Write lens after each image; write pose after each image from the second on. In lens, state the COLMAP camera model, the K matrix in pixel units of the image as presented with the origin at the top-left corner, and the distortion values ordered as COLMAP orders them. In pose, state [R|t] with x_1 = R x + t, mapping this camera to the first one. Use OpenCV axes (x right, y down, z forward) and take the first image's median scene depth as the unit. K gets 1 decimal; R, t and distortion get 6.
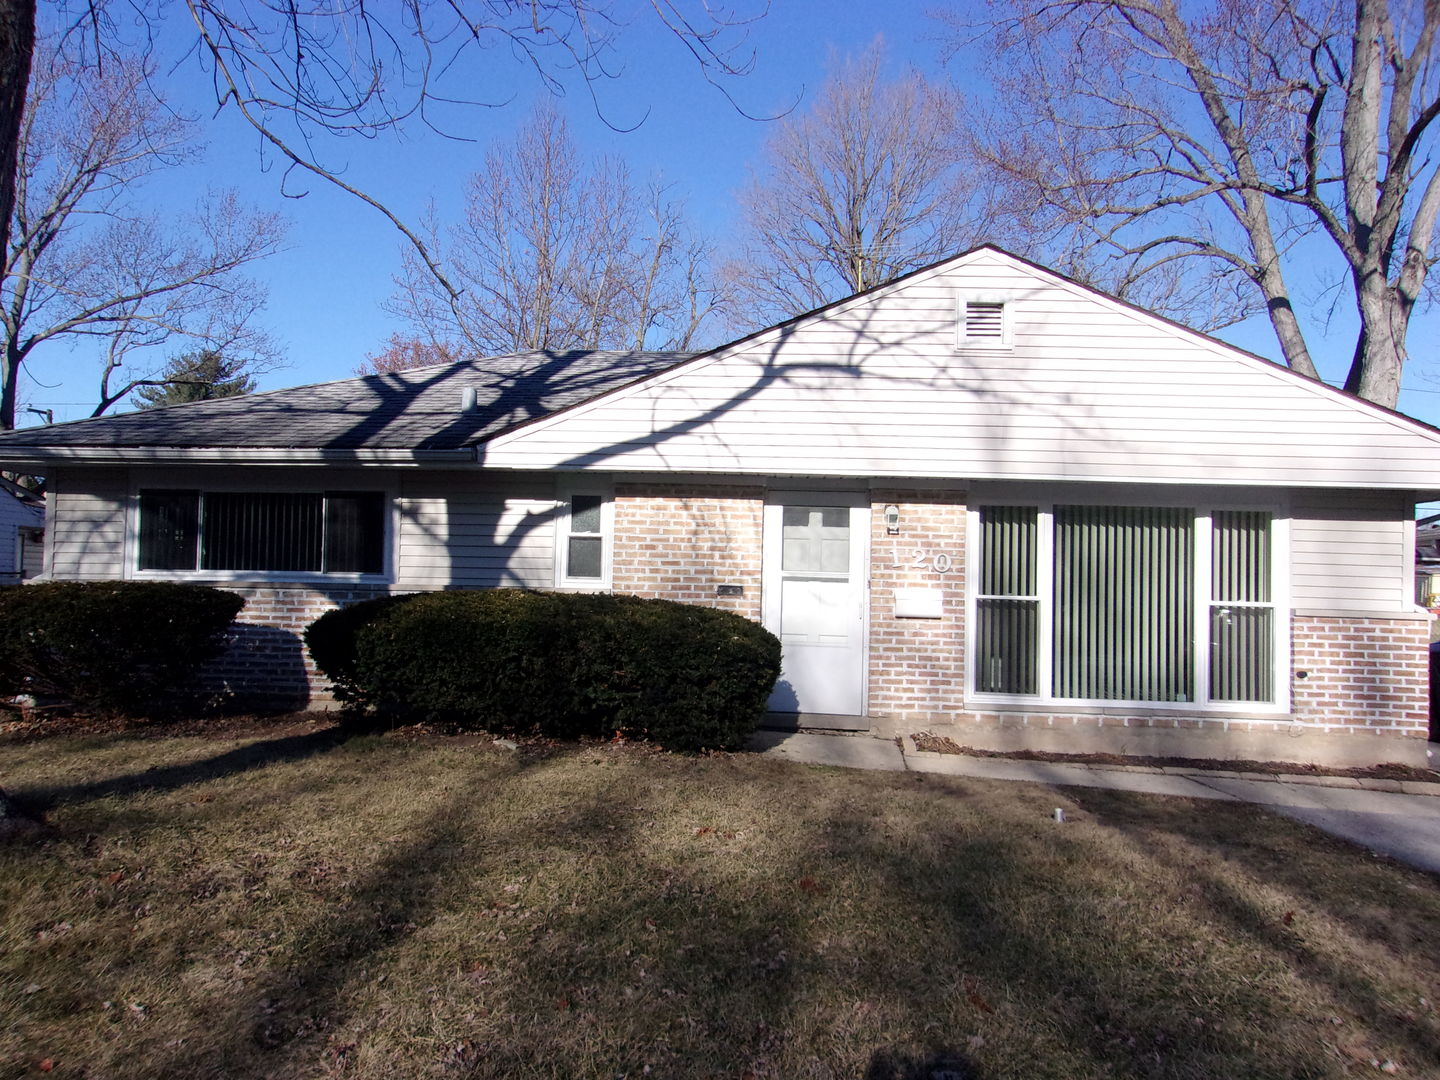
lens RADIAL K [[1136.7, 0, 707.5], [0, 1136.7, 525.7], [0, 0, 1]] dist [-0.004464, 0.047090]
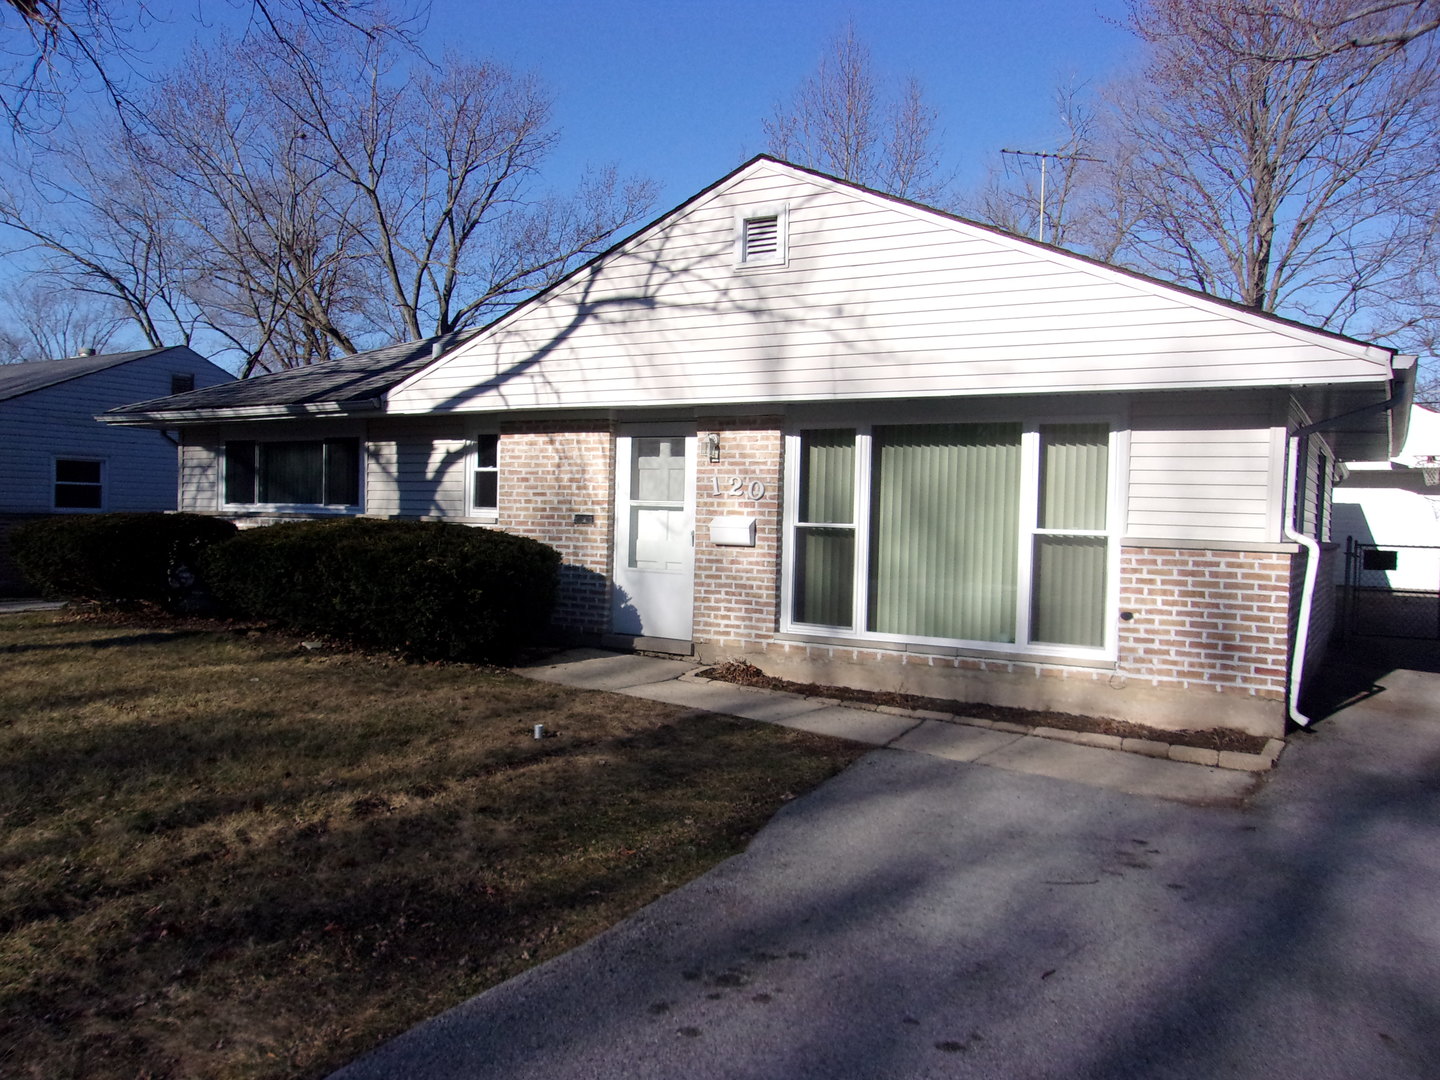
lens RADIAL K [[1136.7, 0, 697.6], [0, 1136.7, 522.5], [0, 0, 1]] dist [-0.004464, 0.047090]
pose [[0.883805, -0.001514, -0.467853, 0.623102], [0.029313, 0.998209, 0.052143, 0.008280], [0.466937, -0.059798, 0.882267, 0.111873]]
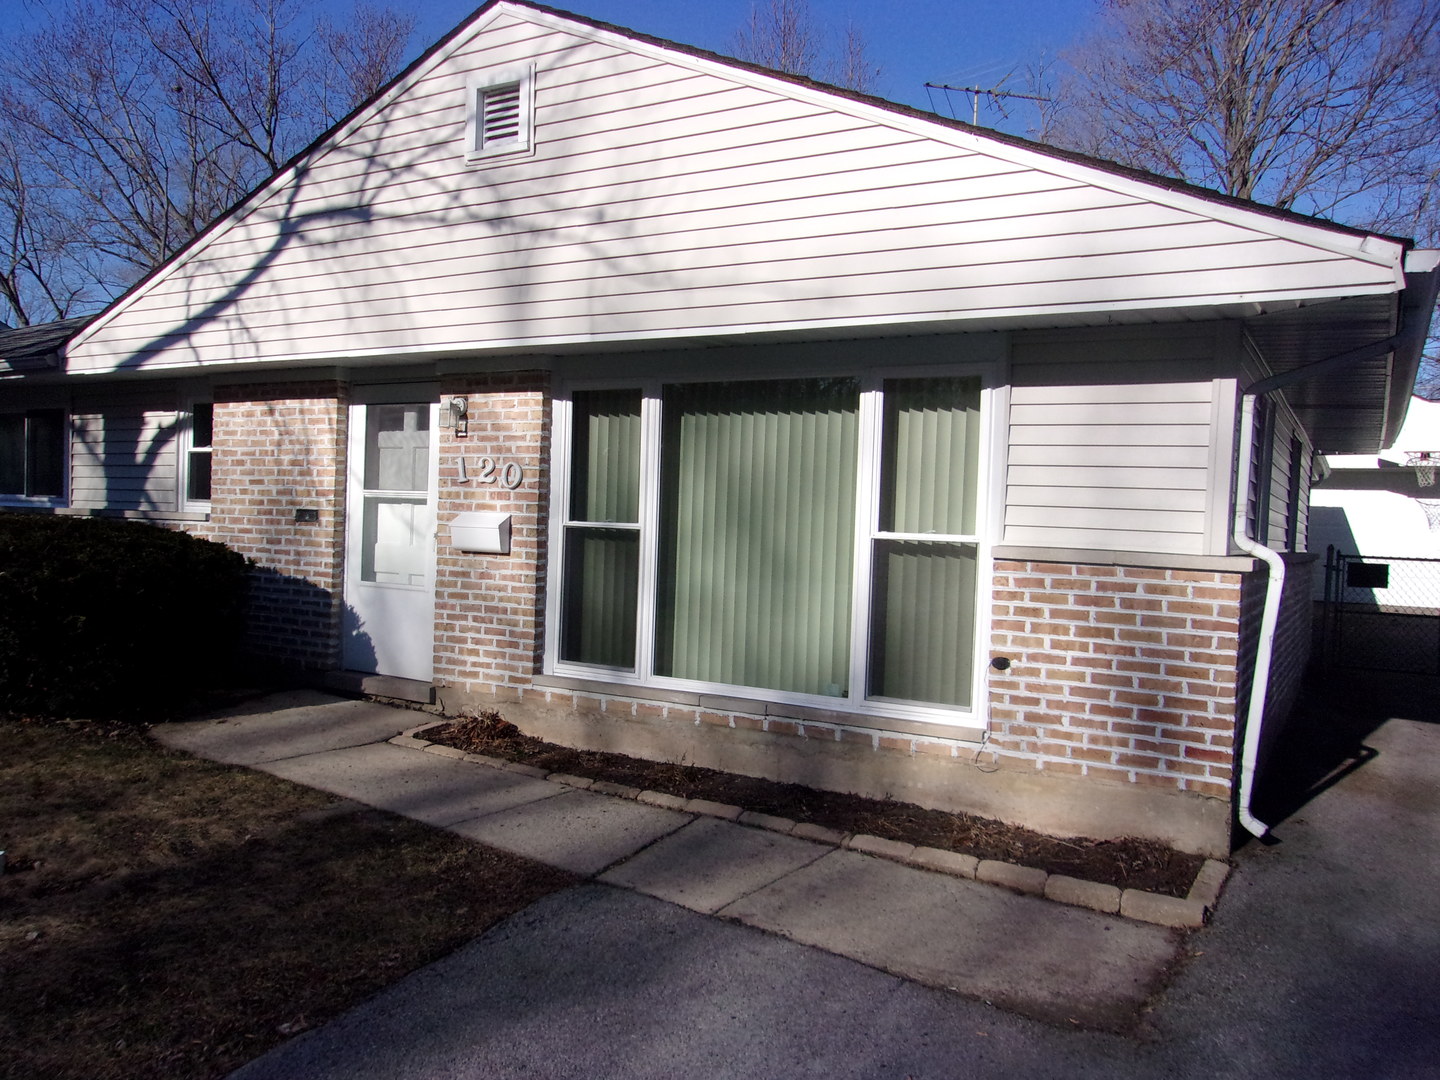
lens RADIAL K [[1136.7, 0, 691.7], [0, 1136.7, 526.7], [0, 0, 1]] dist [-0.004464, 0.047090]
pose [[0.888011, 0.004854, -0.459796, 0.632408], [0.021826, 0.998372, 0.052692, 0.029733], [0.459303, -0.056827, 0.886460, 0.428105]]
